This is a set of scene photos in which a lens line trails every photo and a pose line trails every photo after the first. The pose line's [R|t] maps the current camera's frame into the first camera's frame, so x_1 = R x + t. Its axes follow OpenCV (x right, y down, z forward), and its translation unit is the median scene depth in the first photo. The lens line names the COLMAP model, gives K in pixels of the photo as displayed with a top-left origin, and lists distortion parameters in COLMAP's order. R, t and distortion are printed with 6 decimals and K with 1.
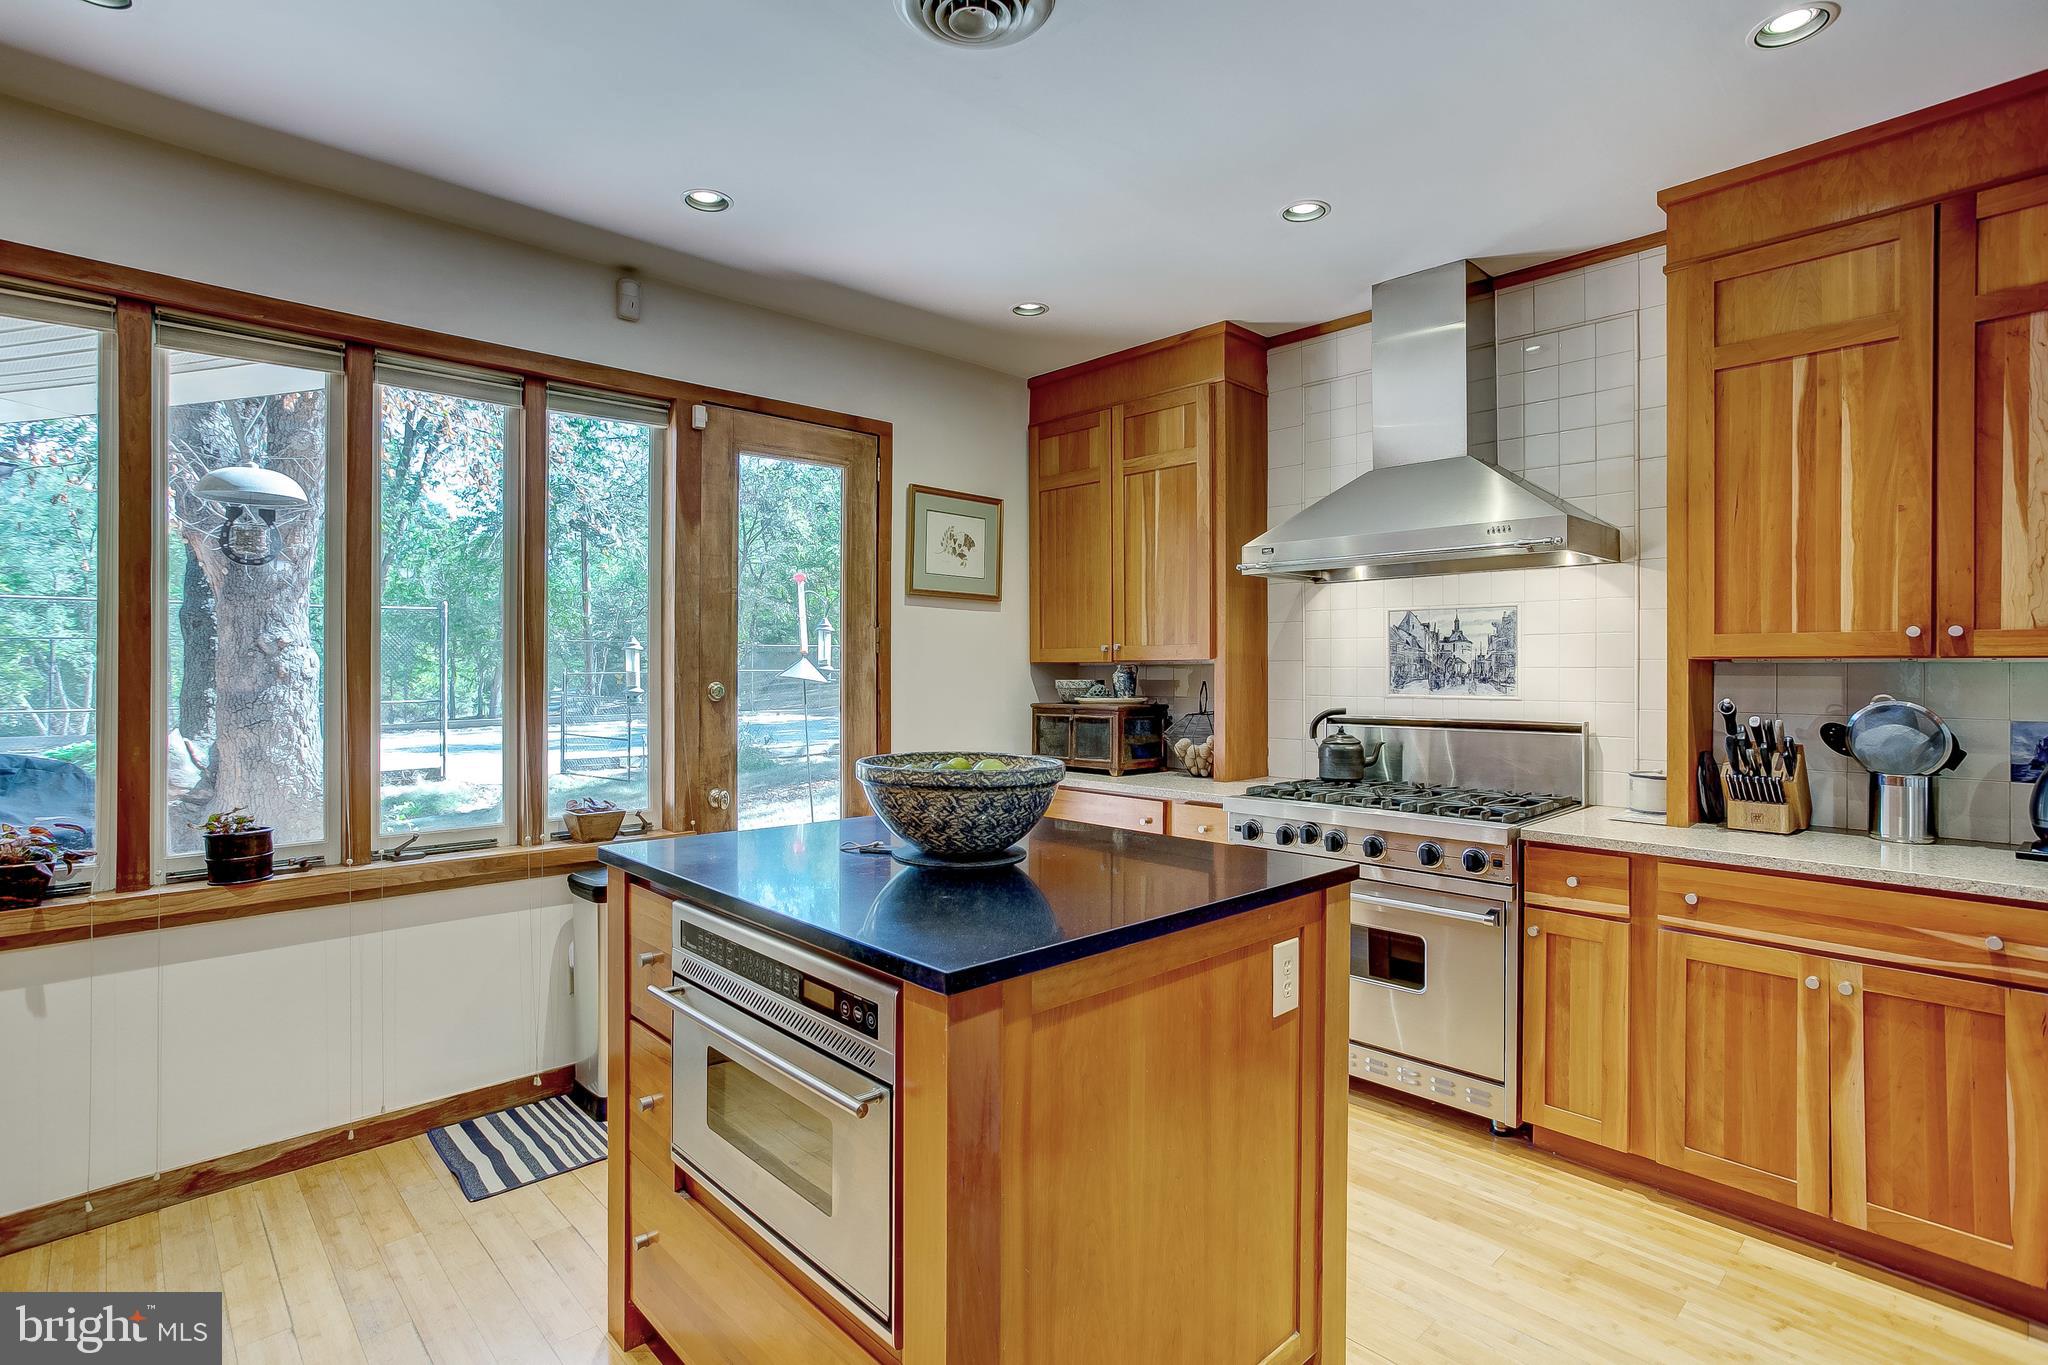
lens RADIAL K [[973.1, 0, 1025.1], [0, 973.1, 680.5], [0, 0, 1]] dist [-0.021679, 0.015703]
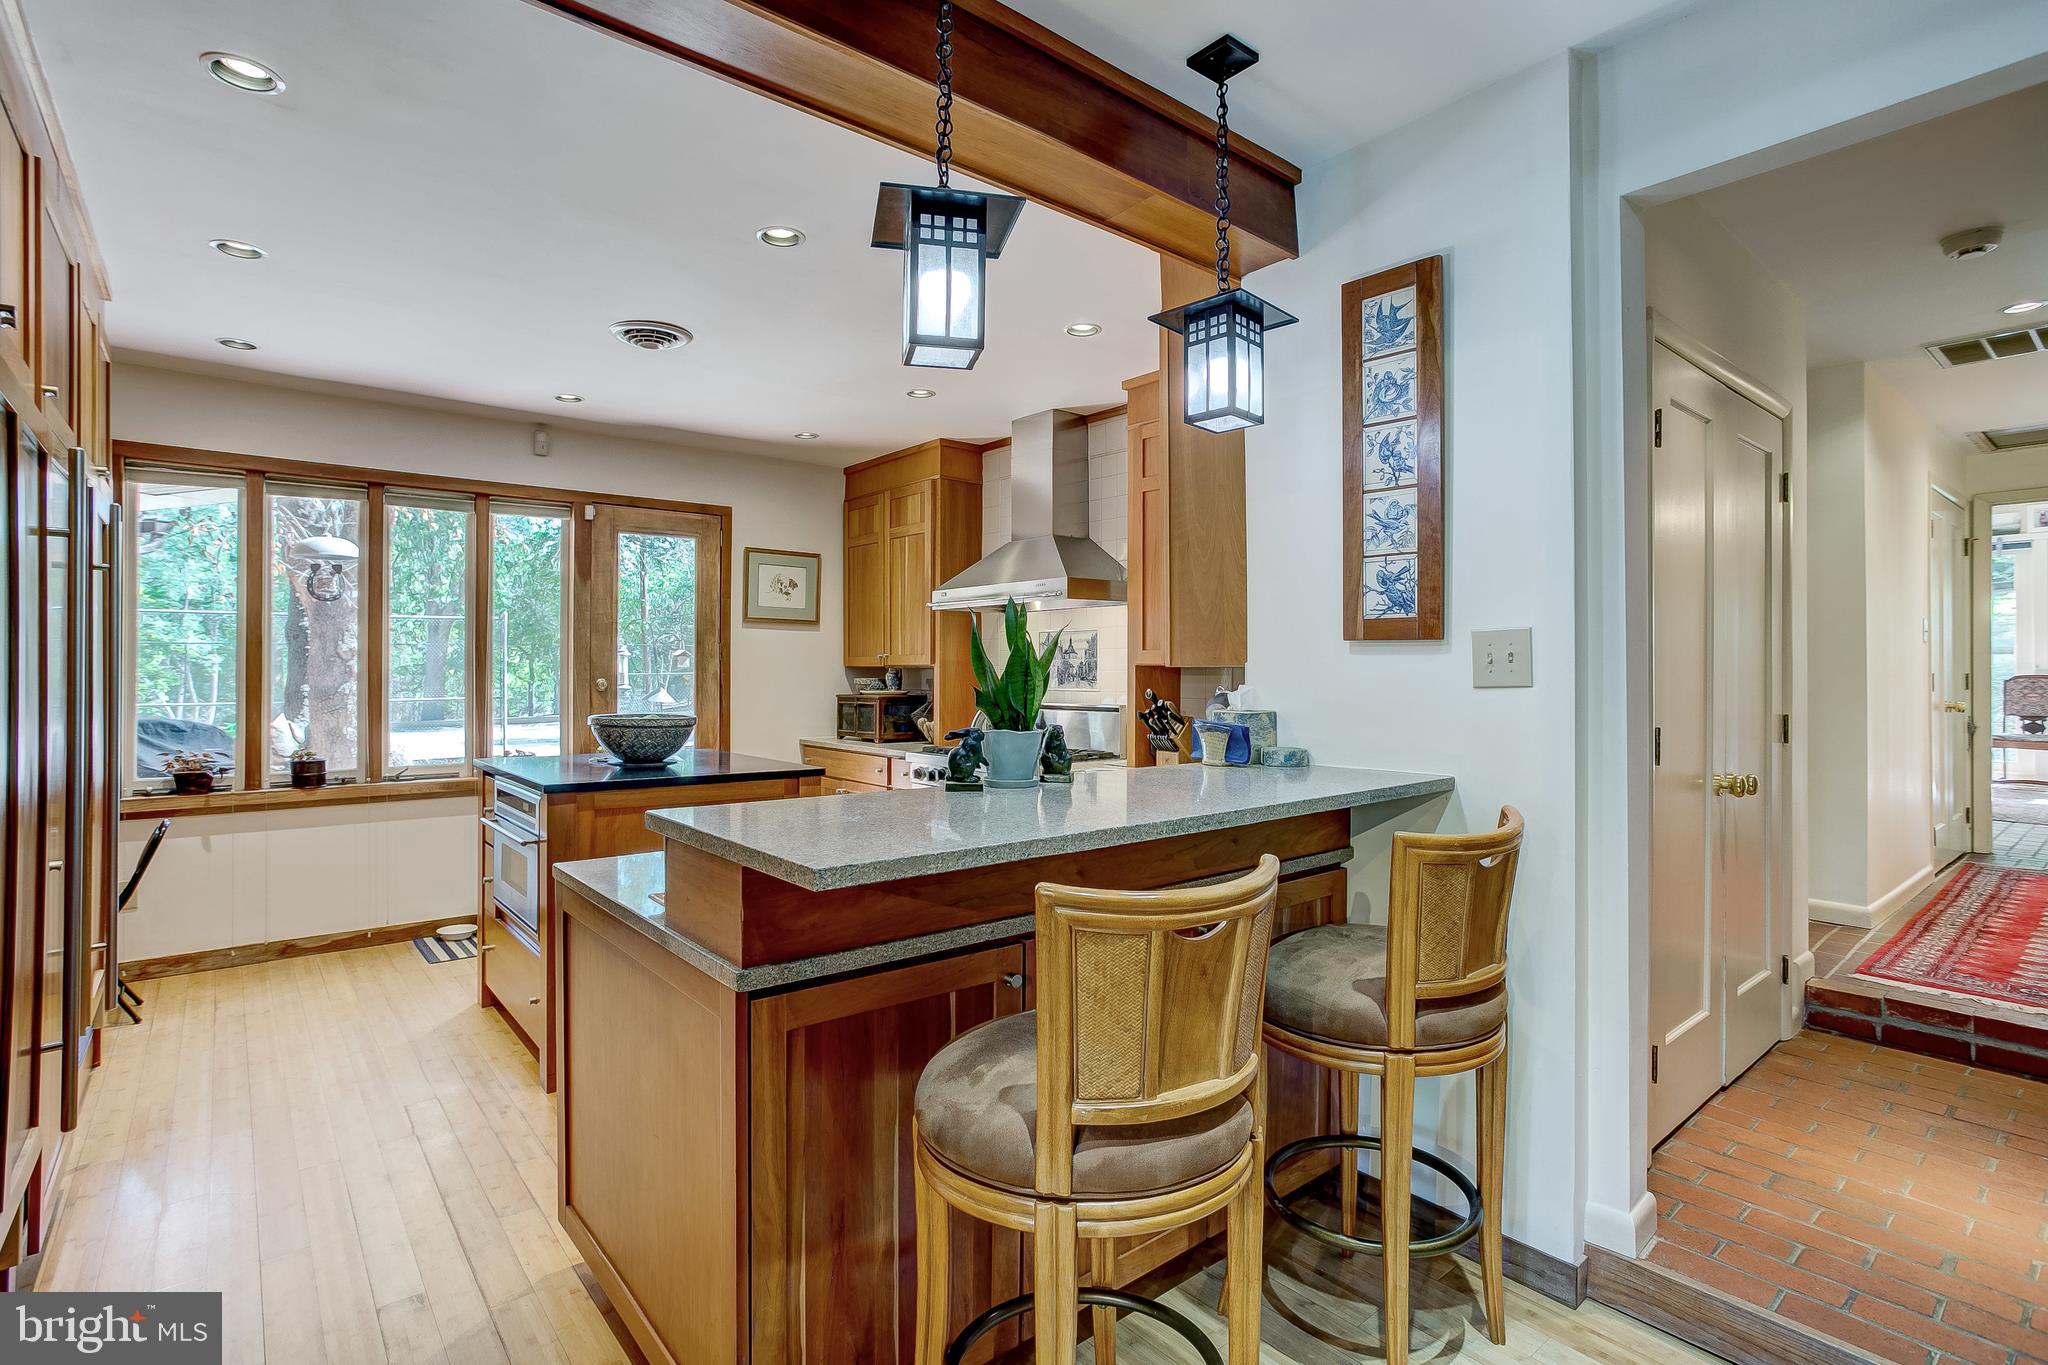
lens RADIAL K [[969.4, 0, 1024.0], [0, 969.4, 682.5], [0, 0, 1]] dist [0.000569, 0.000822]
pose [[0.997337, 0.002160, -0.072903, 0.460892], [-0.002149, 0.999998, 0.000228, 0.005611], [0.072904, -0.000071, 0.997339, -0.501784]]
